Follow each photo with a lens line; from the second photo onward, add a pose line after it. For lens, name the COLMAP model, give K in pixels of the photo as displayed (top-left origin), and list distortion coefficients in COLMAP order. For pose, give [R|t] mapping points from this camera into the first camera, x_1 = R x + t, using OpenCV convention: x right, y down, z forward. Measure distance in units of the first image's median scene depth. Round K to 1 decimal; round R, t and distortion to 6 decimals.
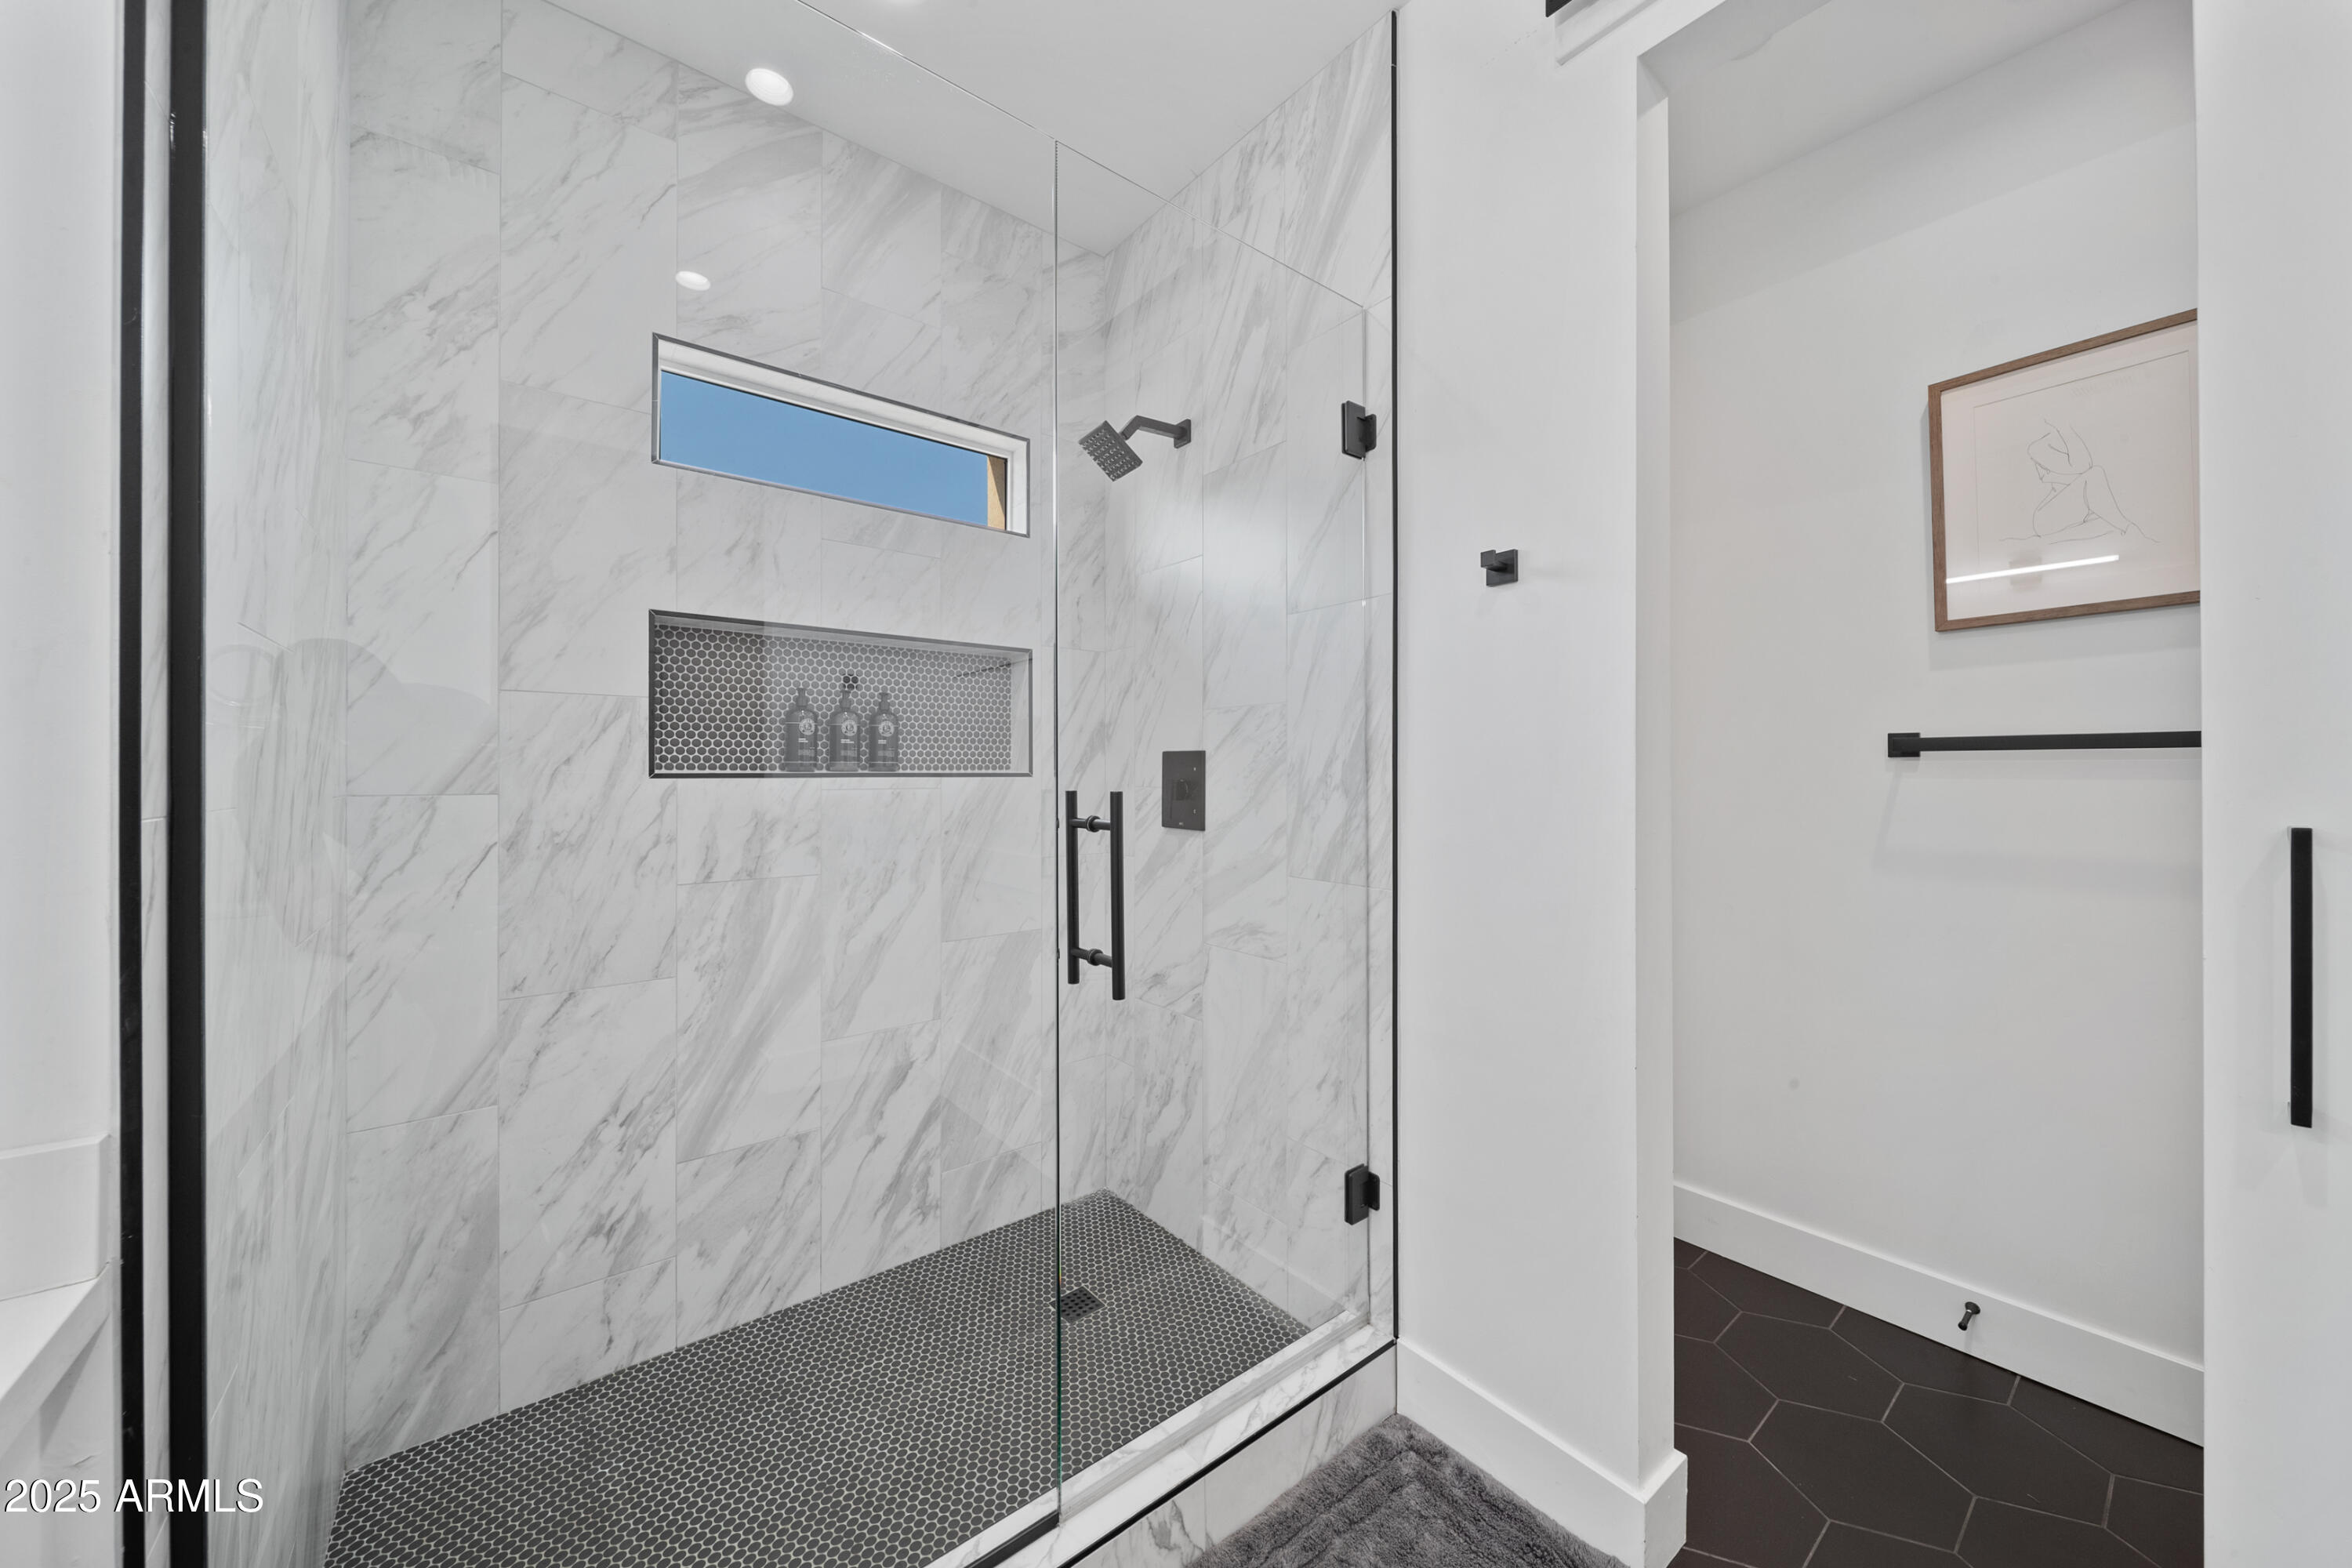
lens RADIAL K [[828.2, 0, 1170.4], [0, 828.2, 773.1], [0, 0, 1]] dist [0.001796, -0.001480]
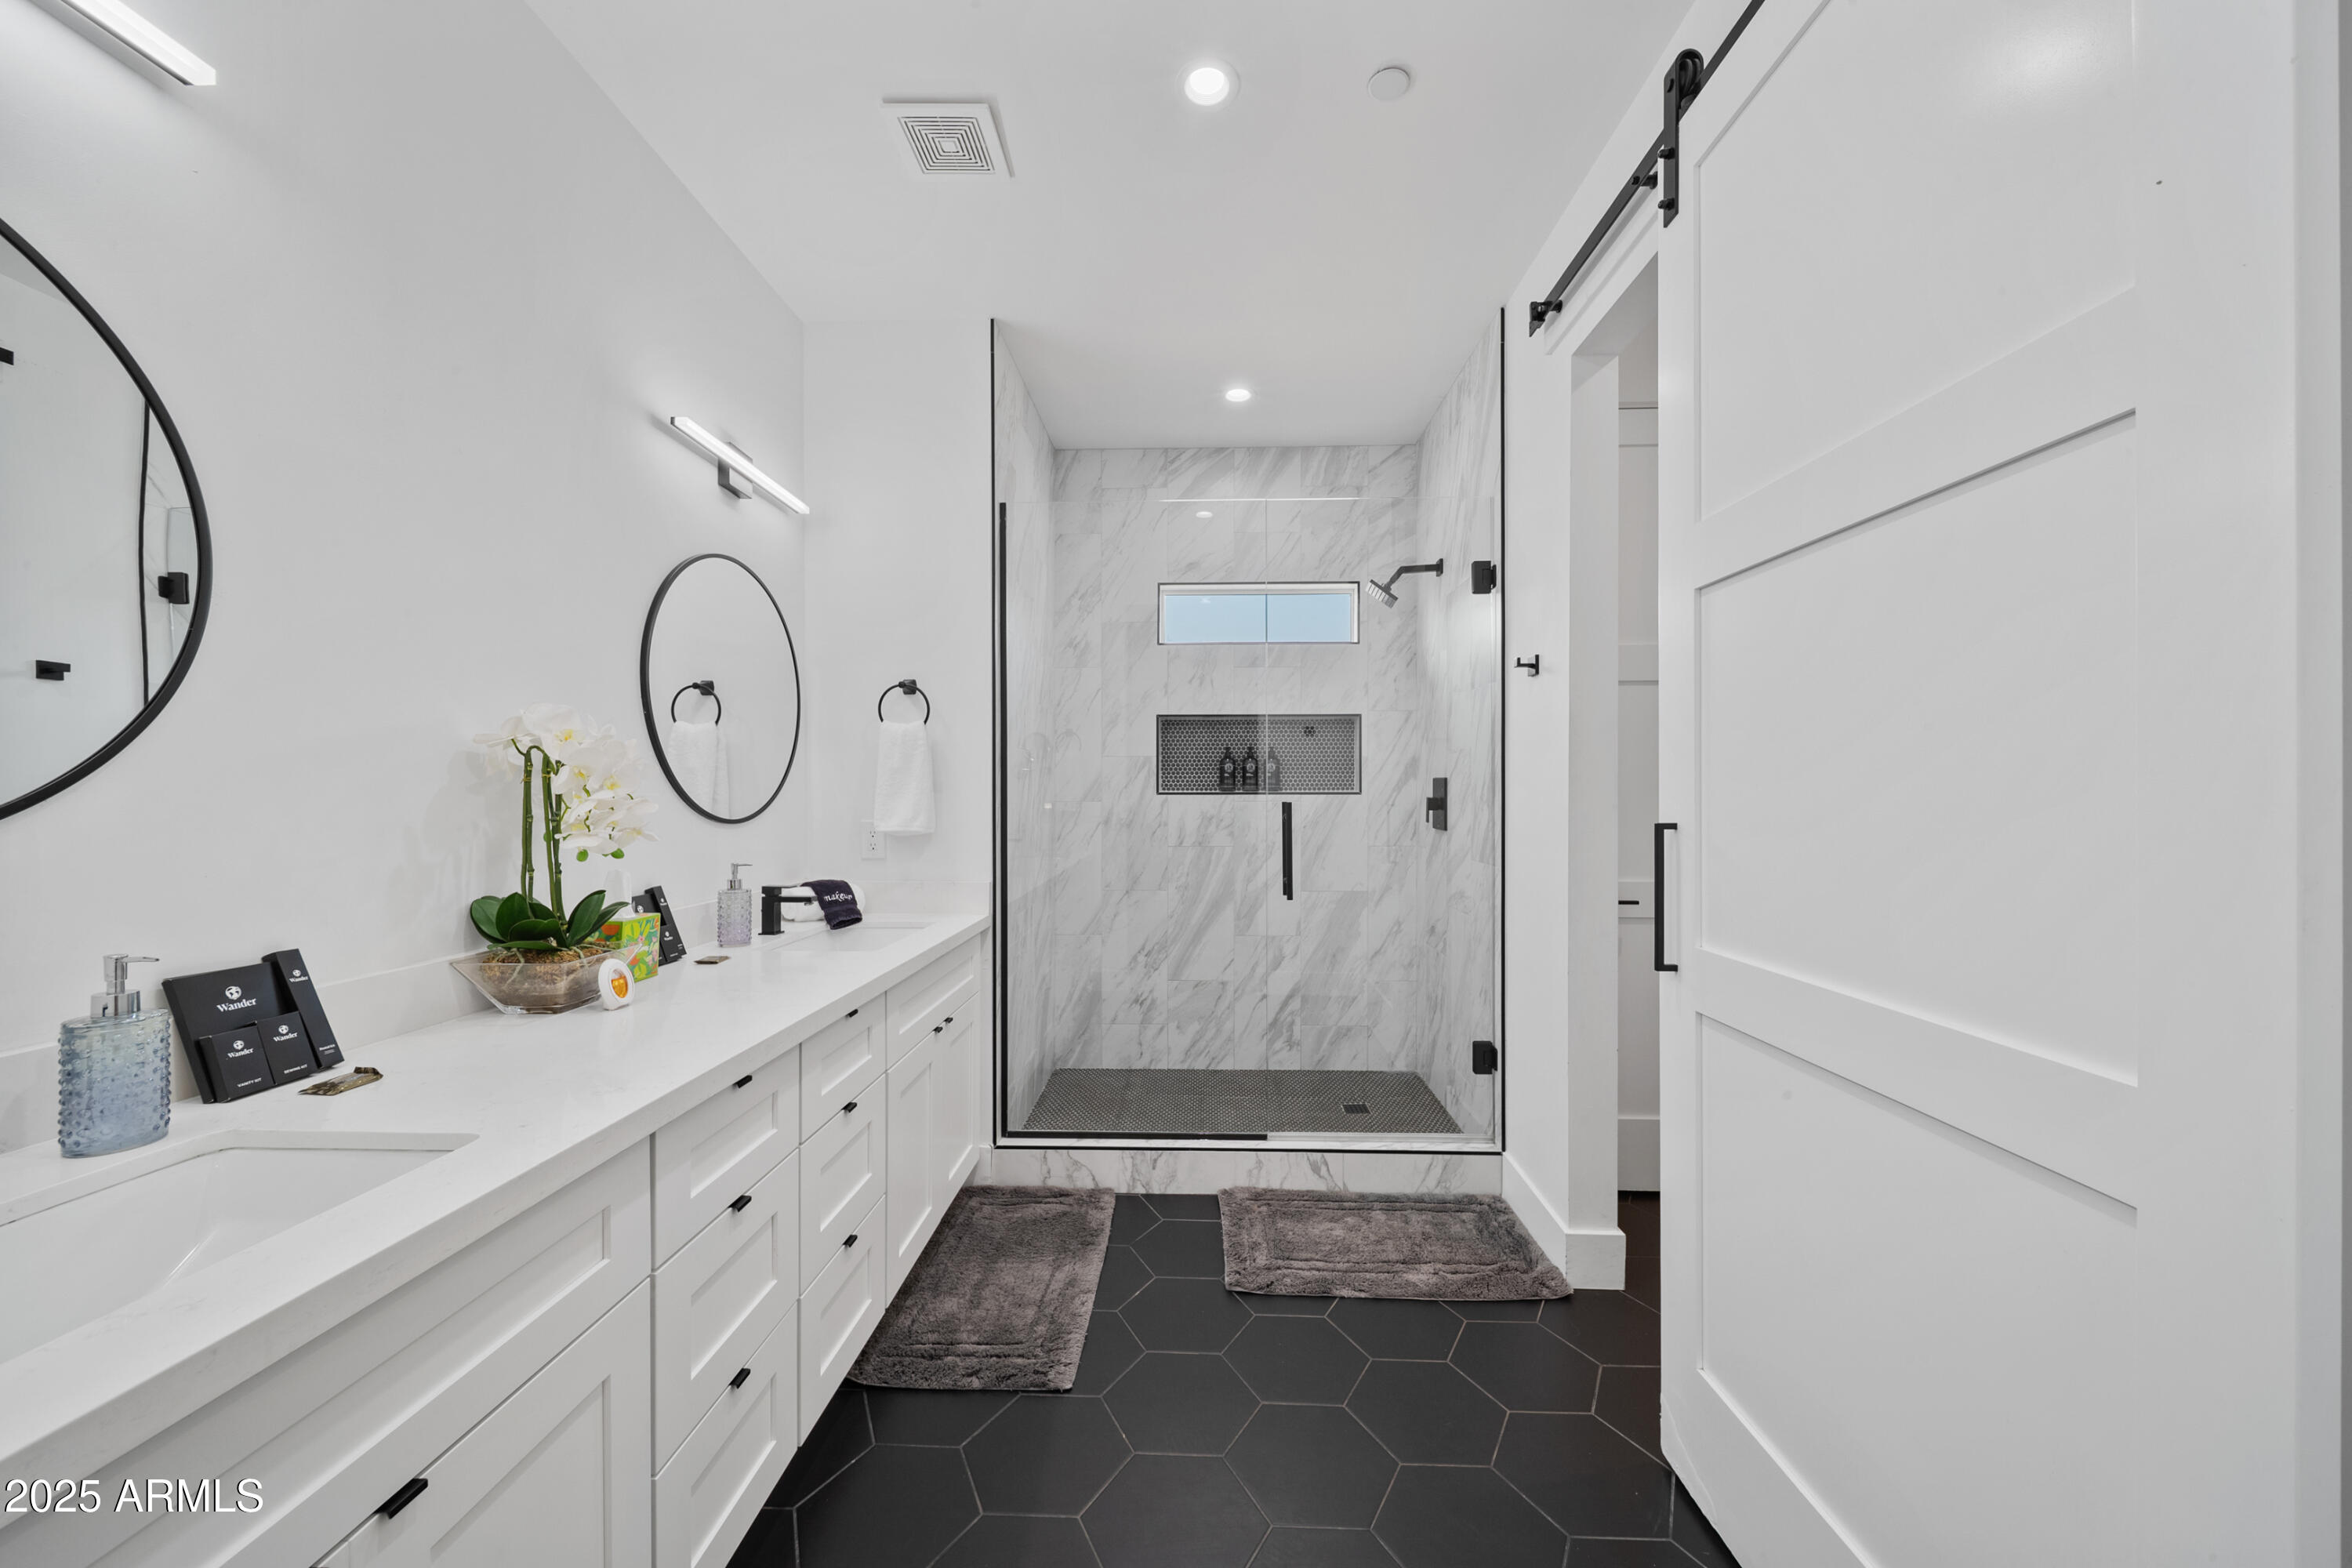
lens RADIAL K [[828.2, 0, 1174.3], [0, 828.2, 795.6], [0, 0, 1]] dist [0.001796, -0.001480]
pose [[0.759074, 0.006792, -0.650969, 0.721952], [-0.000671, 0.999953, 0.009650, -0.010539], [0.651004, -0.006888, 0.759043, -0.529783]]
